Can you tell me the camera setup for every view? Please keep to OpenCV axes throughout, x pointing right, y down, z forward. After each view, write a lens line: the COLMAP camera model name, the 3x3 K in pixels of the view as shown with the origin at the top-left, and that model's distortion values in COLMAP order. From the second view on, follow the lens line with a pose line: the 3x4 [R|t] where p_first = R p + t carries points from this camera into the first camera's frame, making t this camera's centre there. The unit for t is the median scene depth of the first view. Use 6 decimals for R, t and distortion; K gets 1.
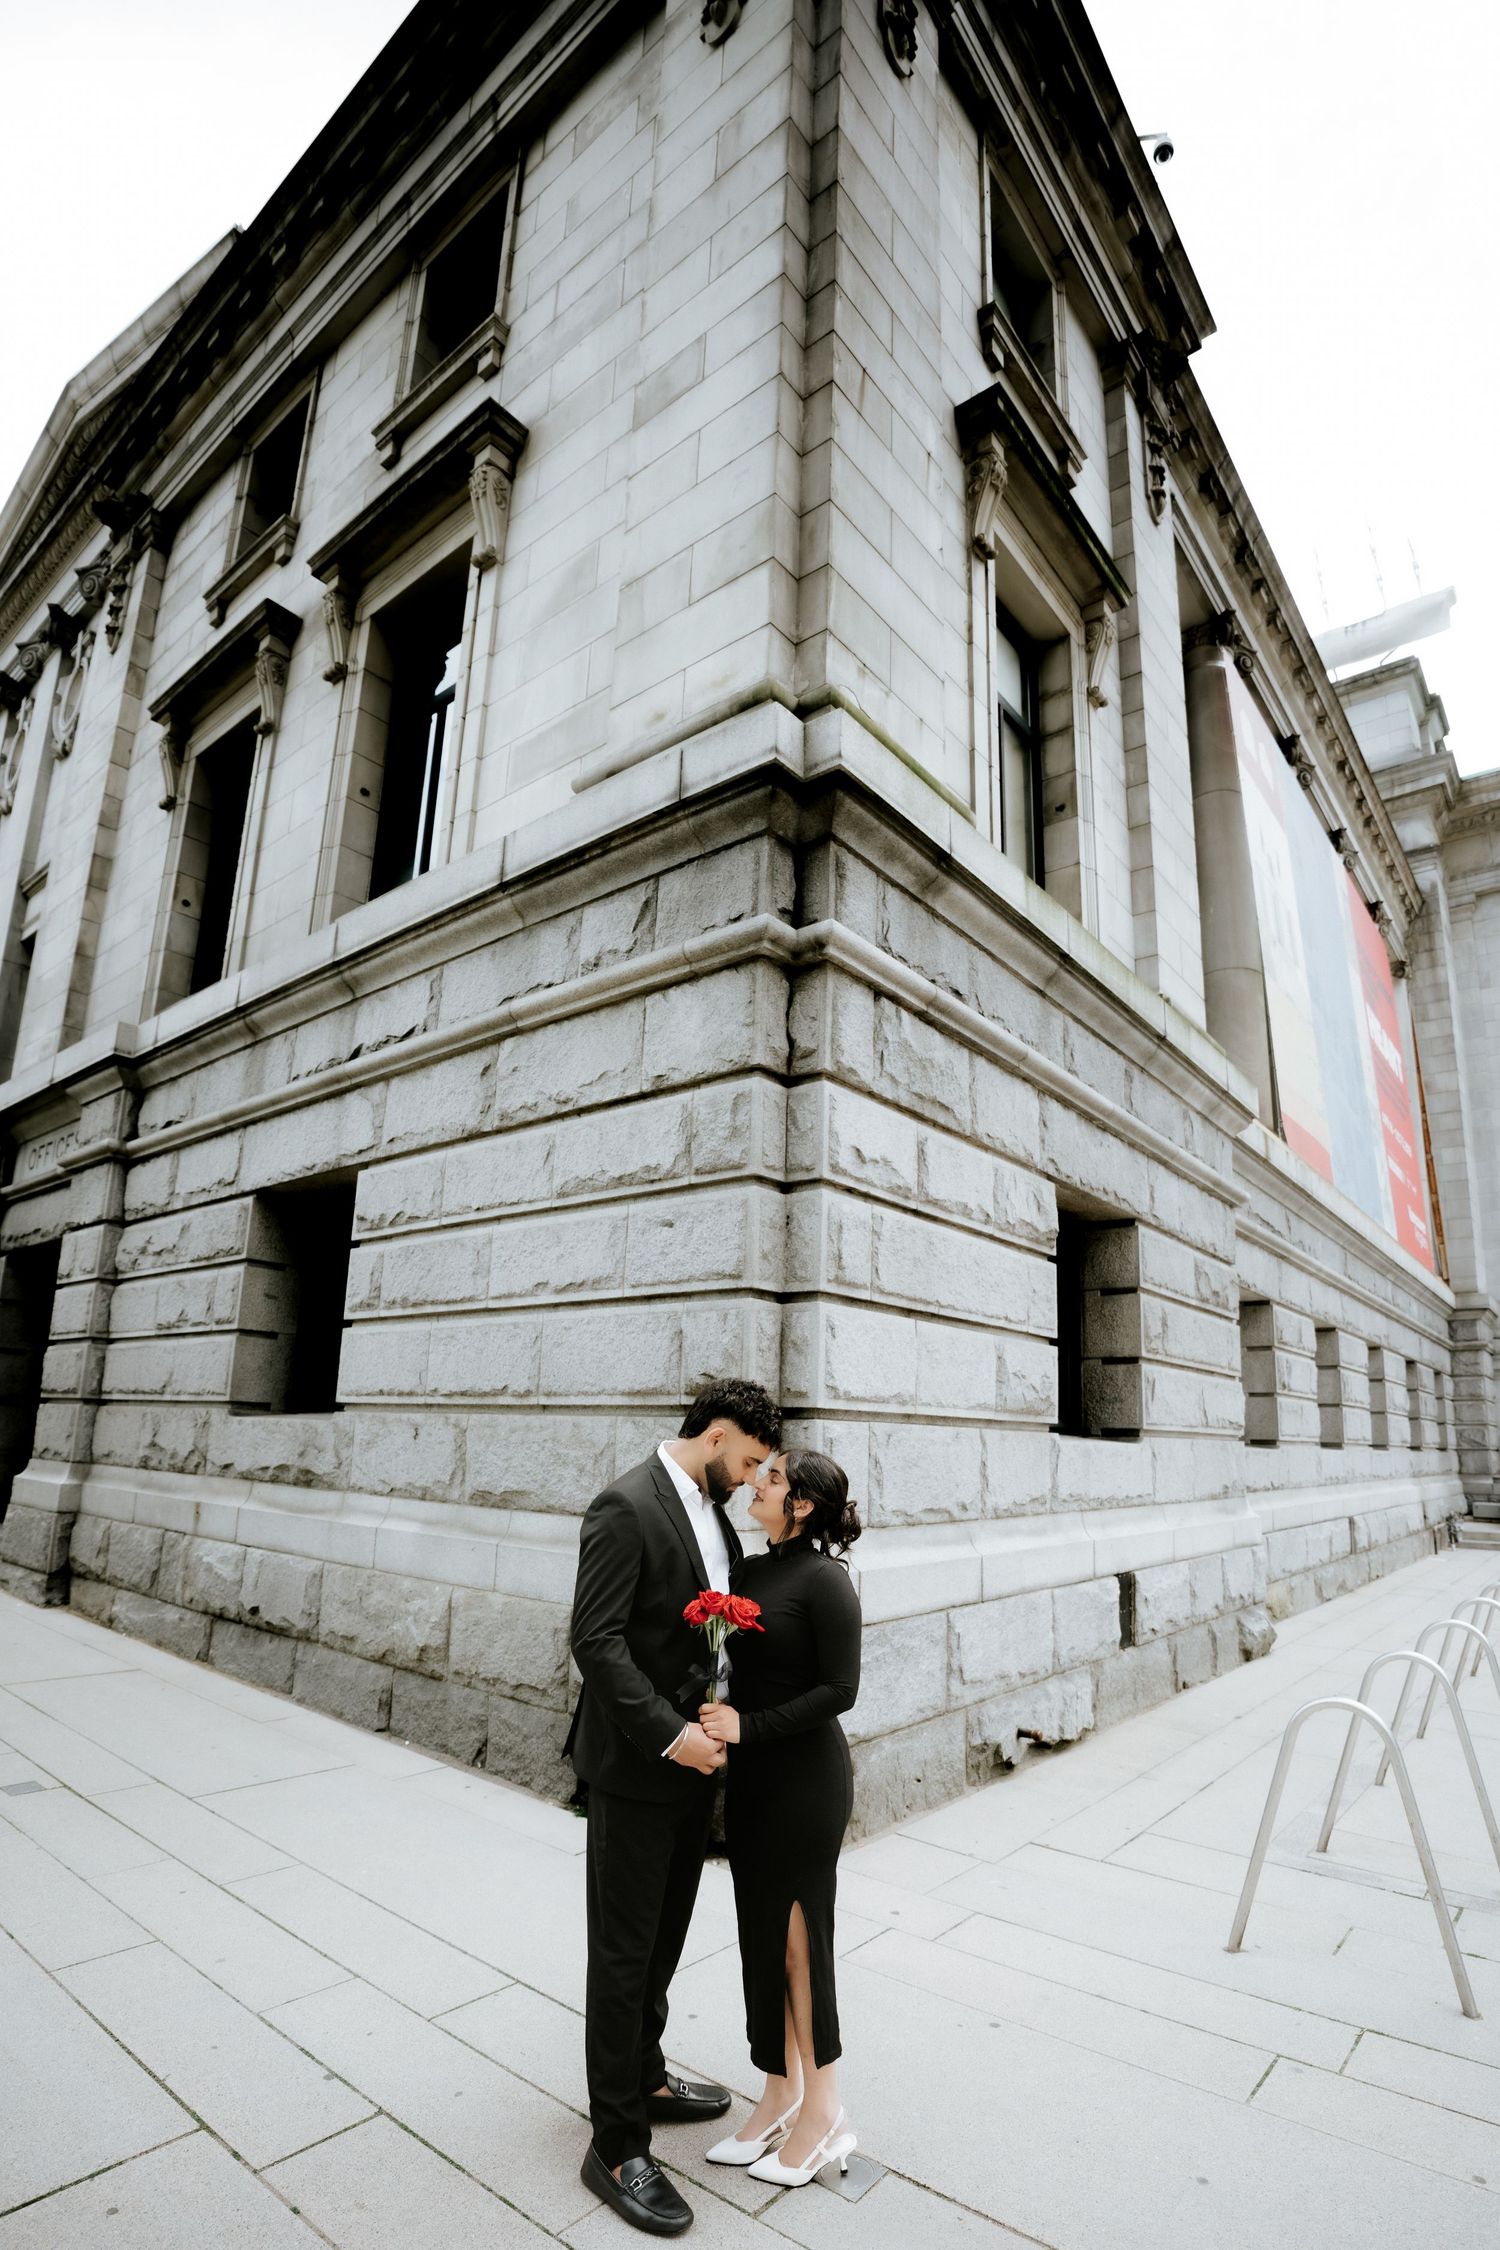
lens RADIAL K [[1098.8, 0, 757.0], [0, 1098.8, 1220.4], [0, 0, 1]] dist [-0.053869, 0.000502]
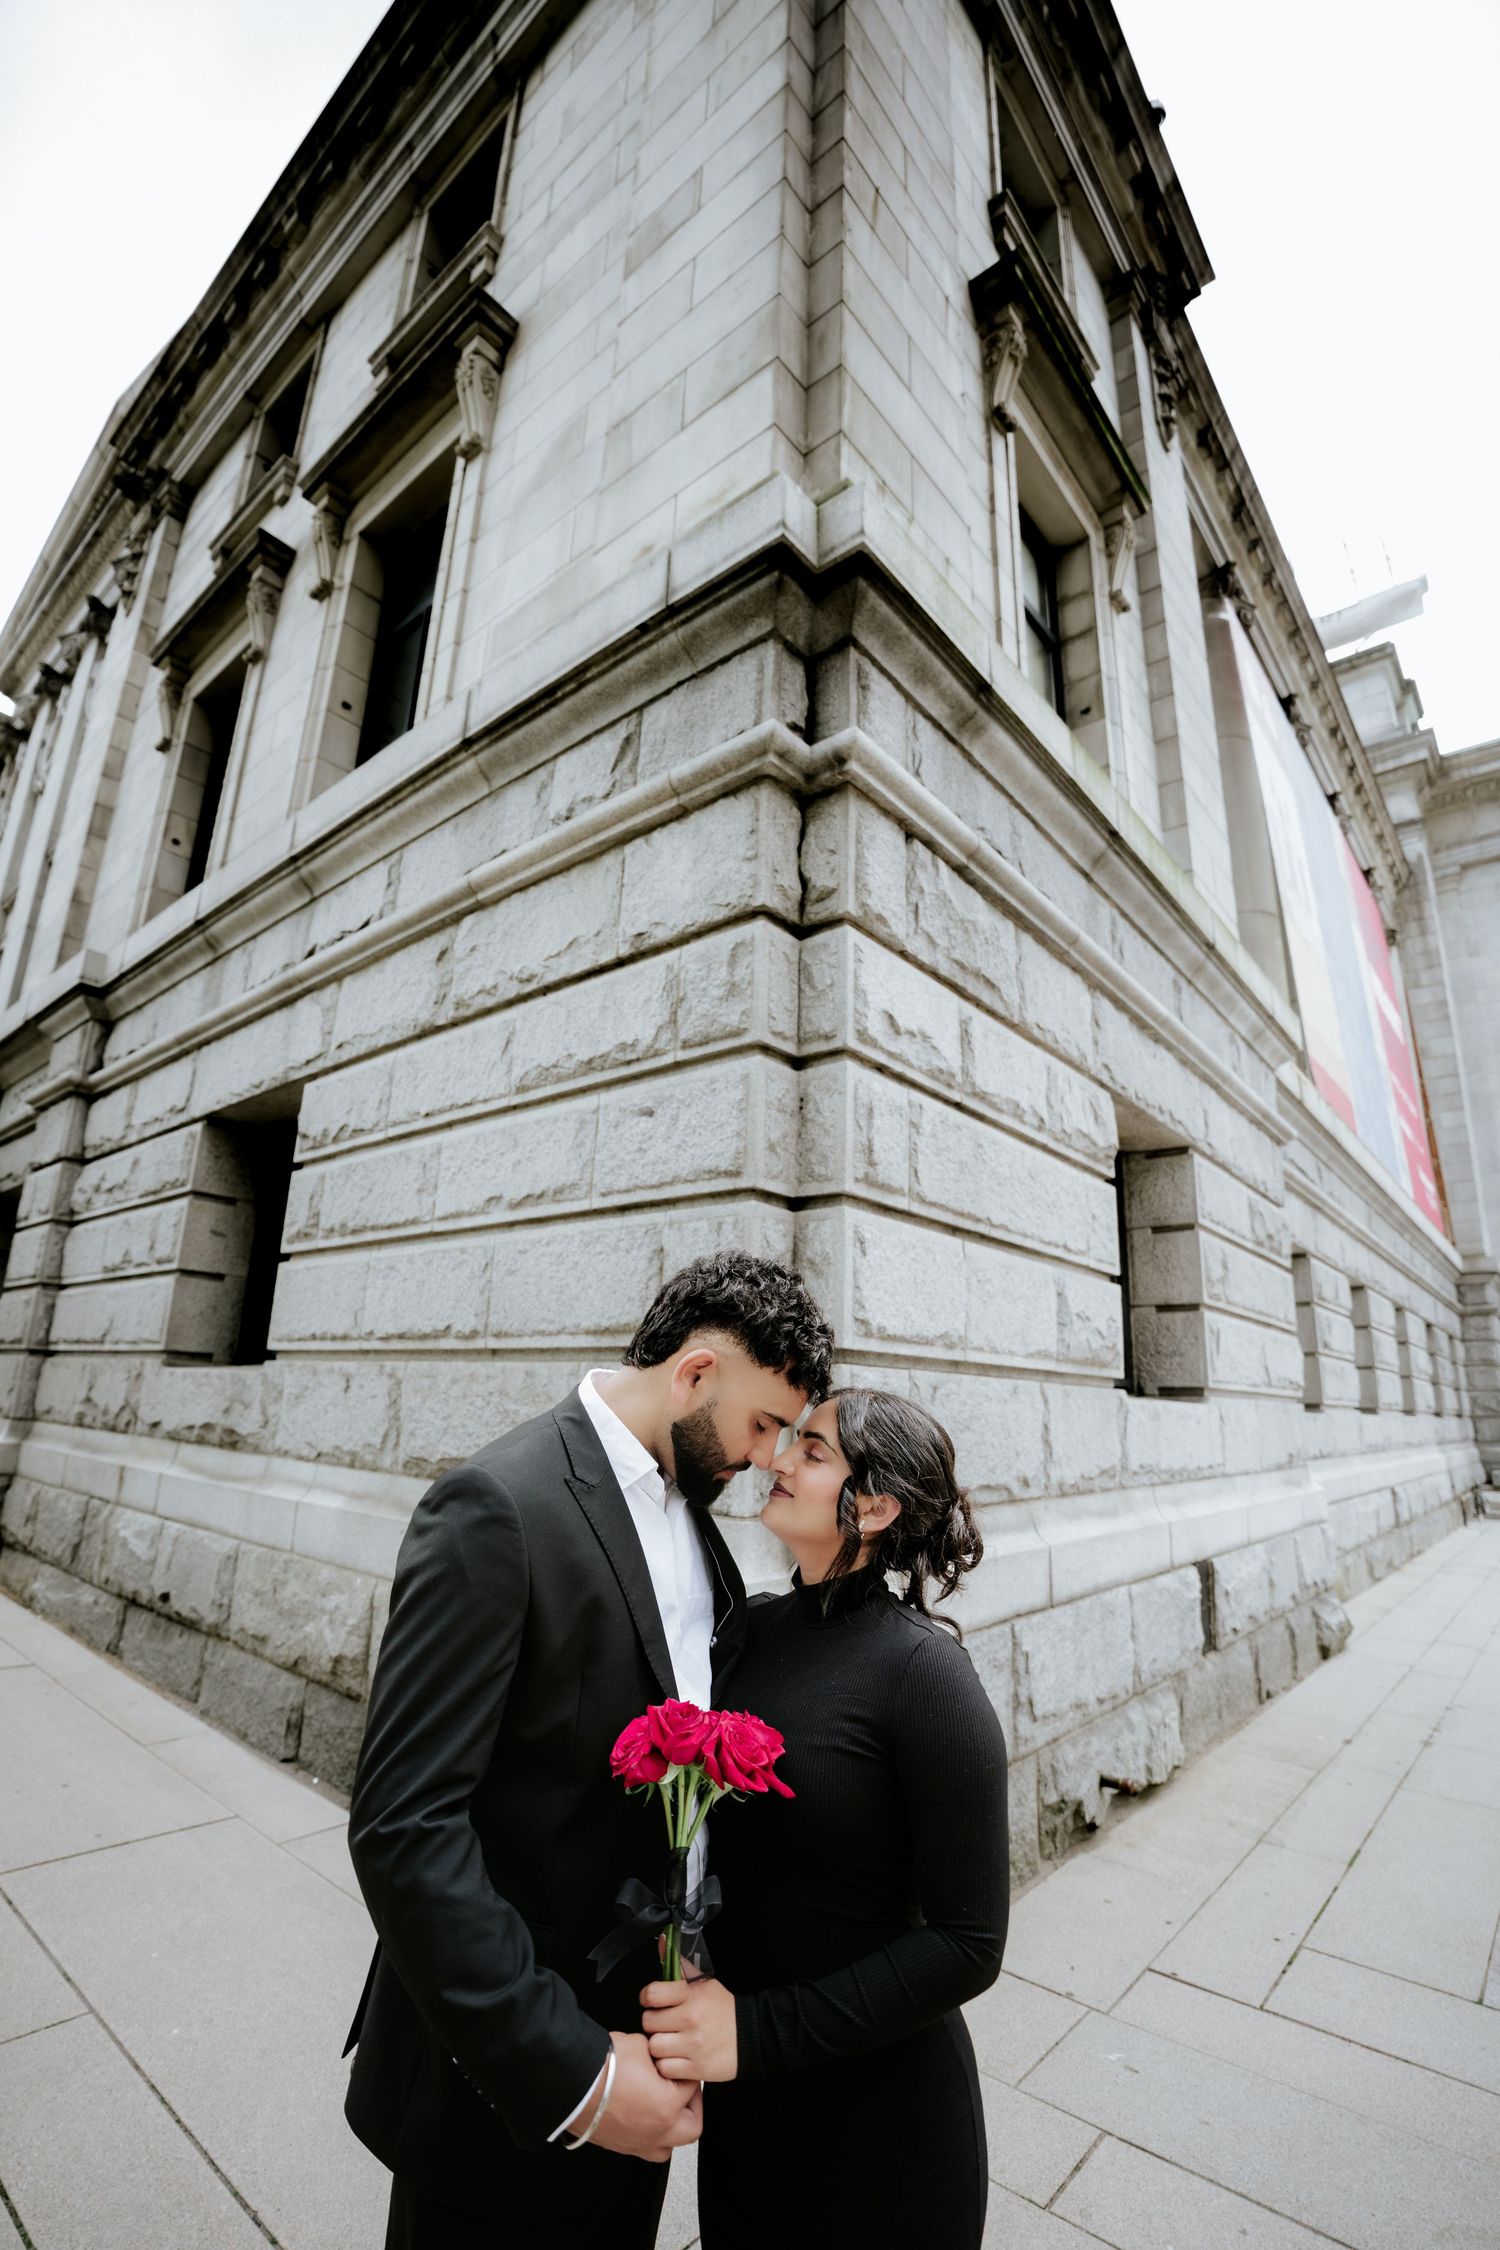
lens RADIAL K [[1010.3, 0, 733.2], [0, 1010.3, 1132.9], [0, 0, 1]] dist [-0.049604, 0.000093]
pose [[0.999688, -0.000740, -0.024960, -0.001186], [-0.000969, 0.997660, -0.068361, 0.043490], [0.024952, 0.068364, 0.997348, 0.186361]]
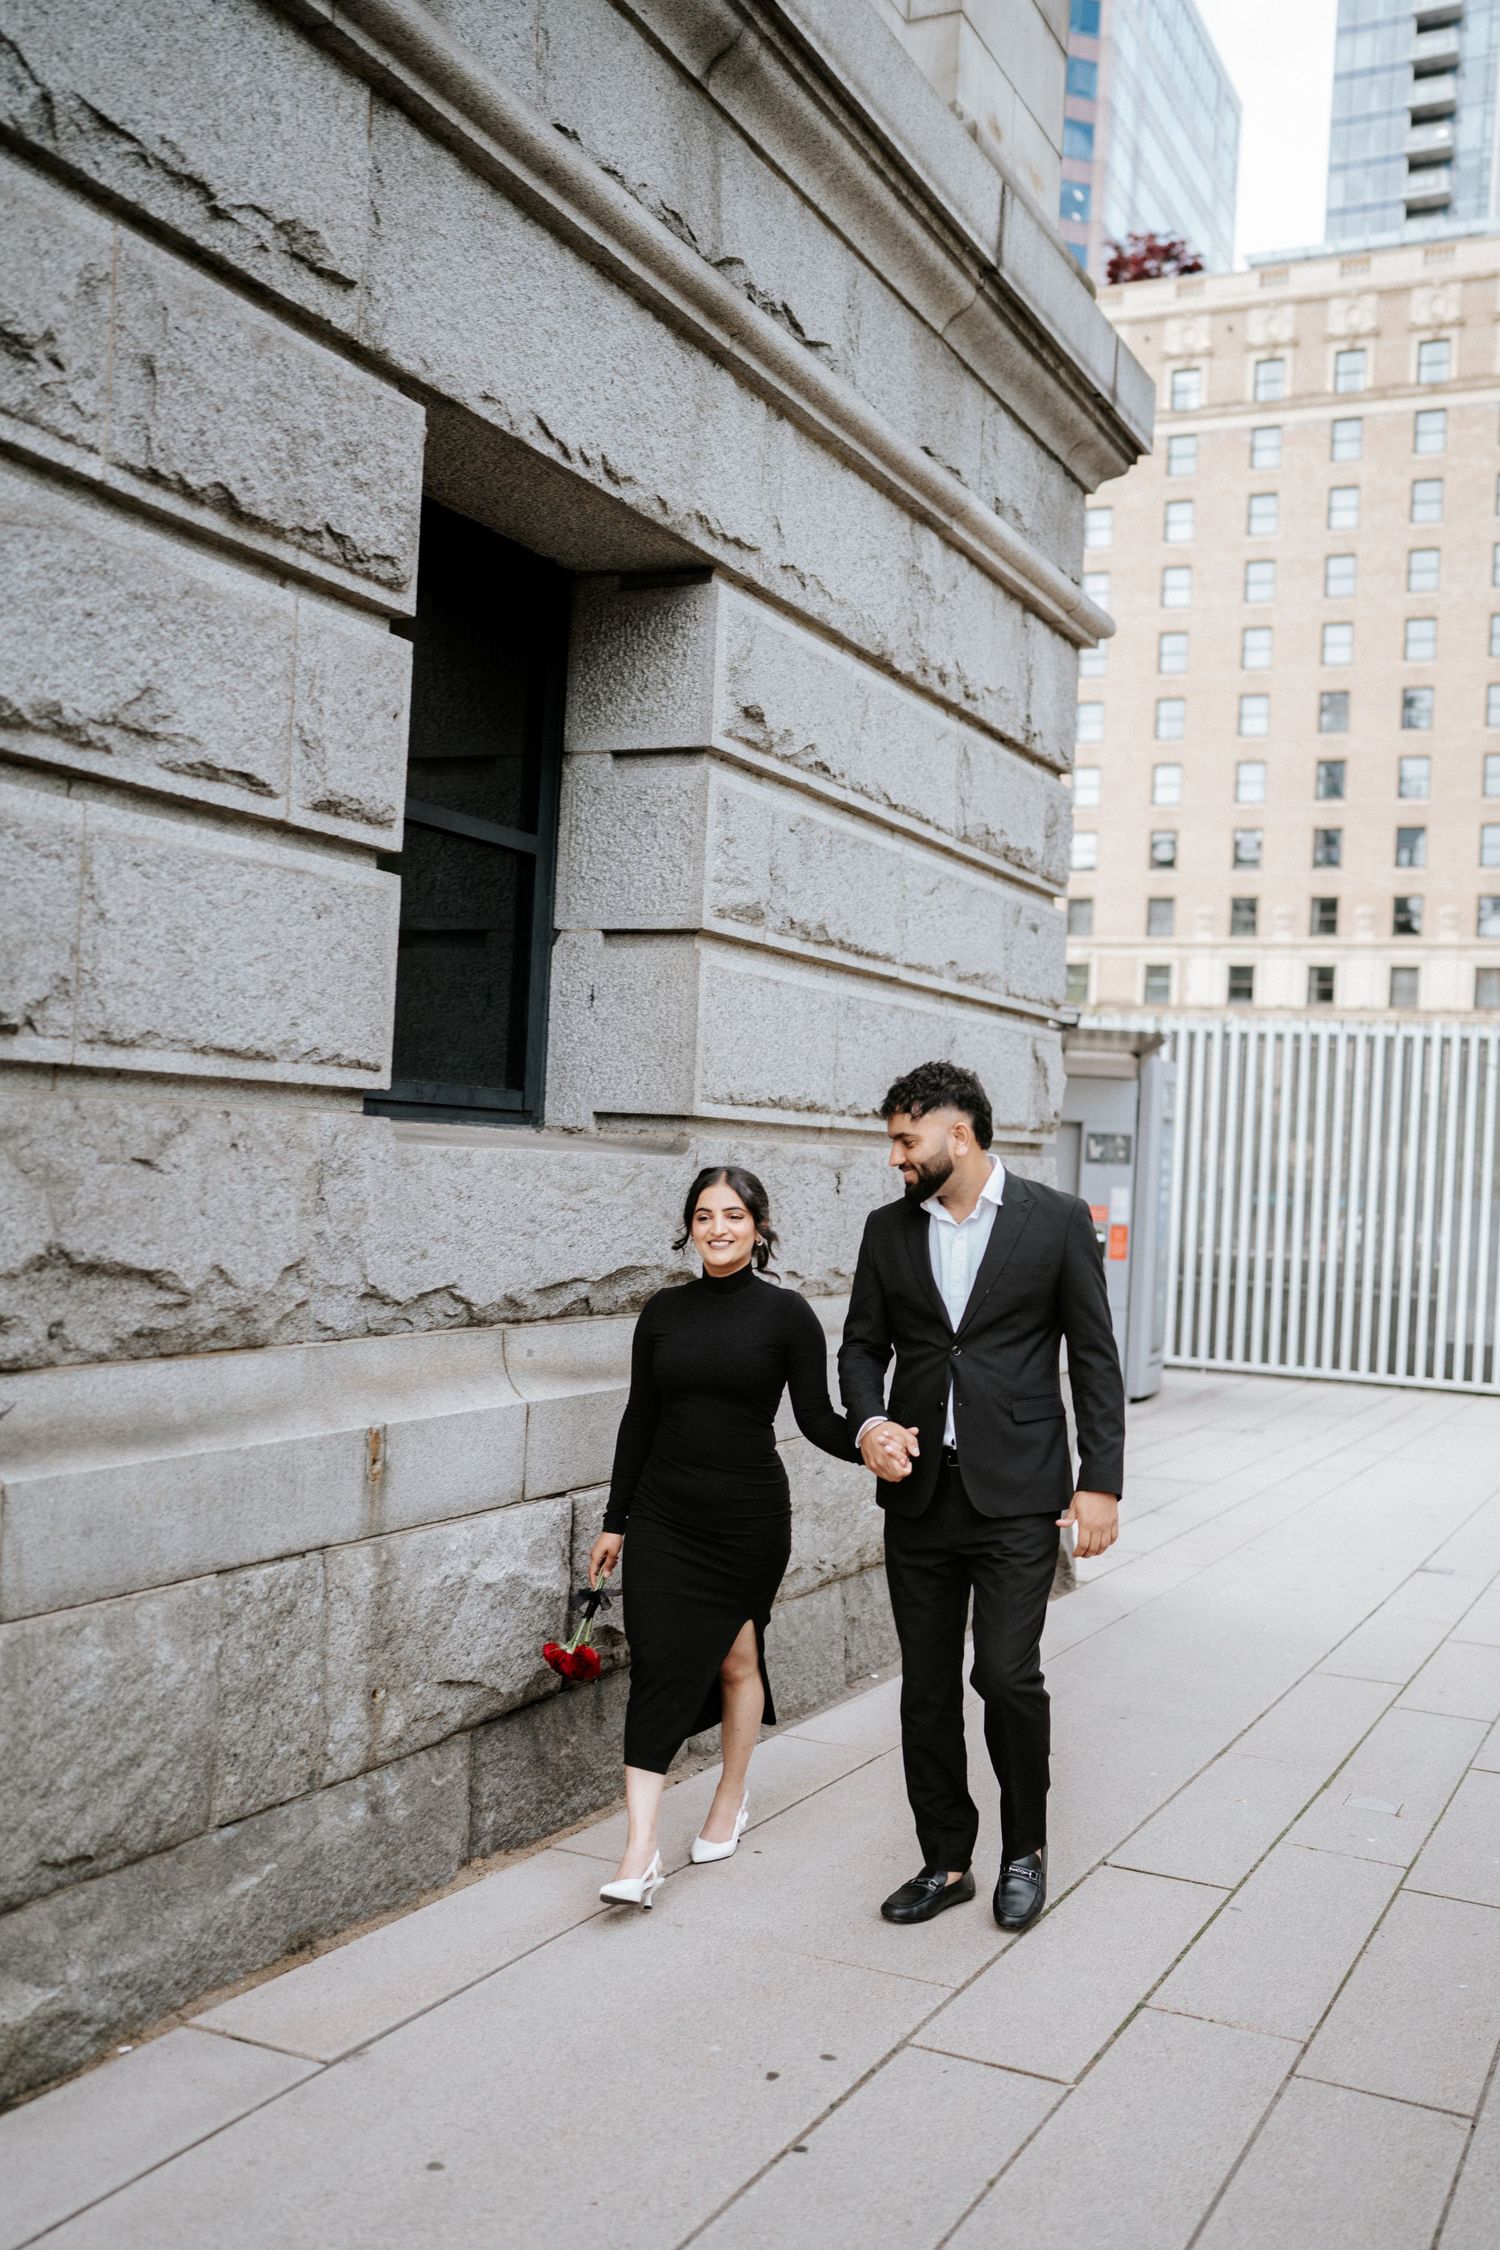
lens RADIAL K [[2189.2, 0, 682.1], [0, 2189.2, 1126.0], [0, 0, 1]] dist [-0.054732, 0.168266]
pose [[-0.213585, -0.032299, 0.976390, -1.078327], [-0.250216, 0.967923, -0.022716, 0.165270], [-0.944337, -0.249161, -0.214816, 1.024465]]
